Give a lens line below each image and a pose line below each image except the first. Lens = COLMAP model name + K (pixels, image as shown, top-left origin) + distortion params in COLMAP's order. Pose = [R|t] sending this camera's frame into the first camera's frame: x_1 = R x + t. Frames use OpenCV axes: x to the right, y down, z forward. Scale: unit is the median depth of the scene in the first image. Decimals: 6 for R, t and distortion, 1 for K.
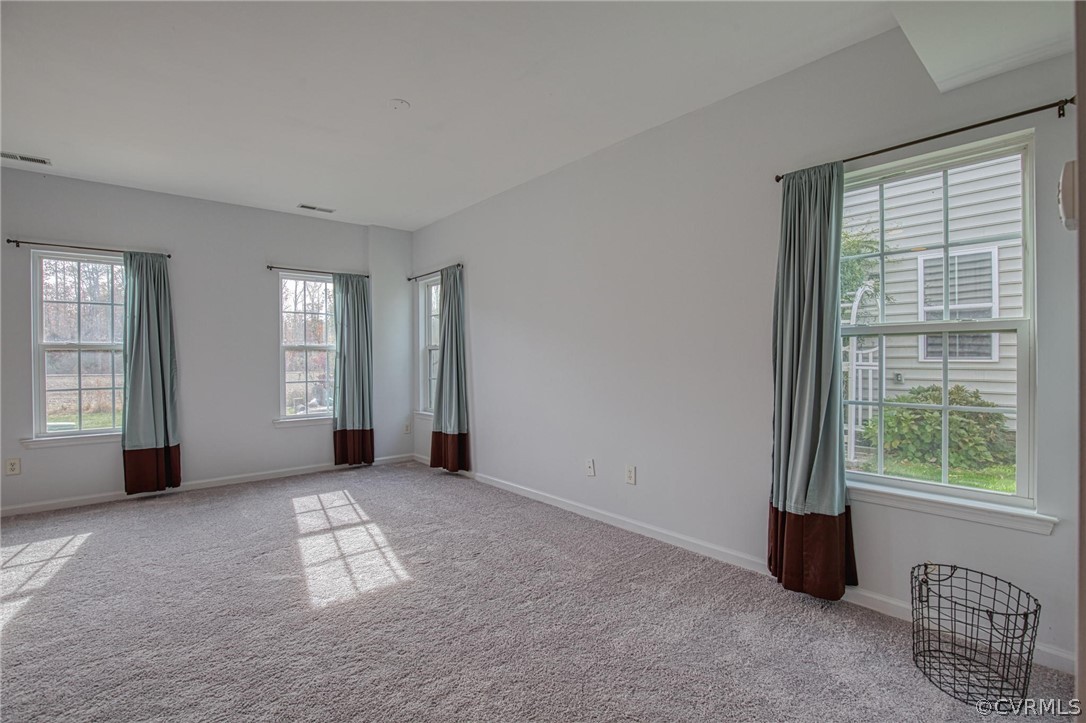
lens RADIAL K [[500.6, 0, 544.6], [0, 500.6, 360.9], [0, 0, 1]] dist [-0.038556, 0.009062]
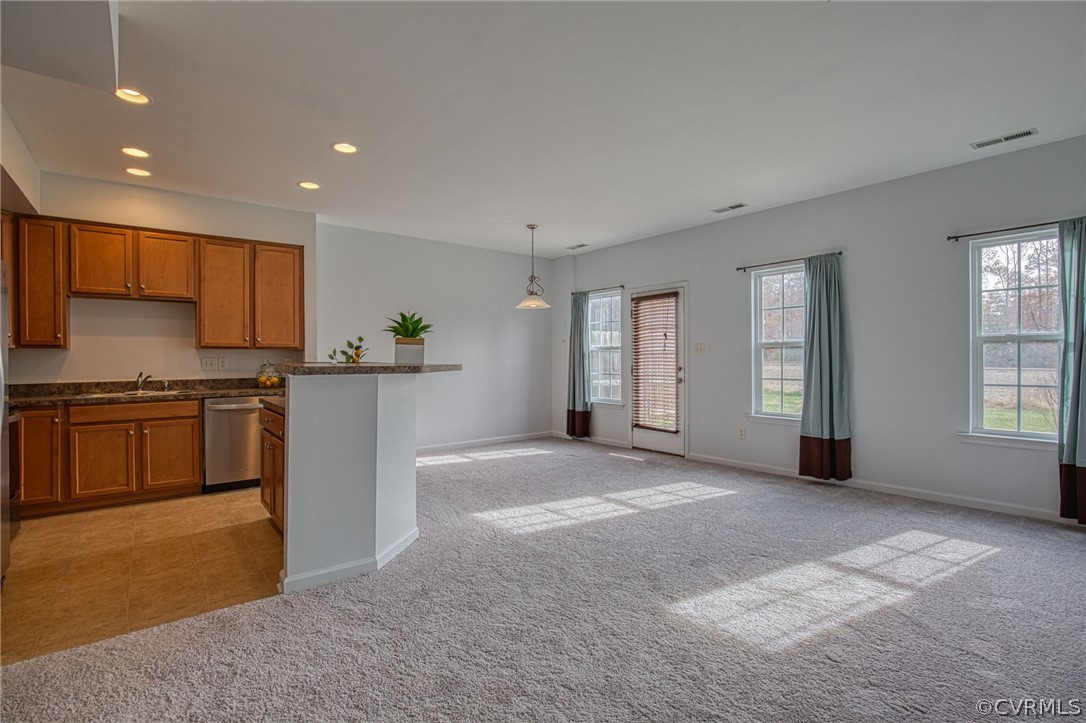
lens RADIAL K [[500.6, 0, 544.6], [0, 500.6, 360.9], [0, 0, 1]] dist [-0.038556, 0.009062]
pose [[-0.036421, 0.012013, -0.999264, 0.300523], [0.000997, 0.999928, 0.011984, -0.002768], [0.999336, -0.000560, -0.036431, 0.444799]]
